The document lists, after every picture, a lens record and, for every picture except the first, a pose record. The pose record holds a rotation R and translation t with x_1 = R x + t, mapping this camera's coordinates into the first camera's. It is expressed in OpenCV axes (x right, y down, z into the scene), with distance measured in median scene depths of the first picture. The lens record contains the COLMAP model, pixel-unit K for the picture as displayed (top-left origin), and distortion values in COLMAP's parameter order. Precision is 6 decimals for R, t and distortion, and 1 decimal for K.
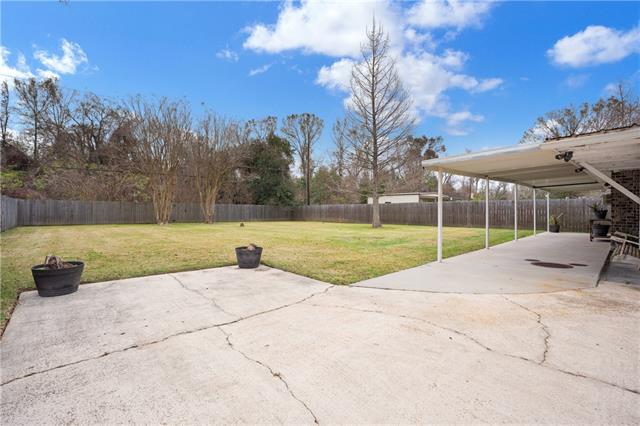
lens RADIAL K [[294.3, 0, 320.0], [0, 294.3, 213.0], [0, 0, 1]] dist [-0.017962, 0.000336]
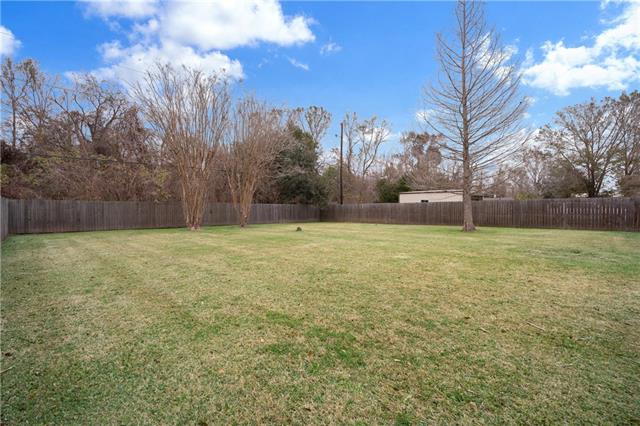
lens RADIAL K [[294.3, 0, 320.0], [0, 294.3, 213.0], [0, 0, 1]] dist [-0.017962, 0.000336]
pose [[0.998246, -0.008327, 0.058610, -0.156497], [0.008007, 0.999952, 0.005697, -0.005196], [-0.058654, -0.005218, 0.998265, 0.110848]]
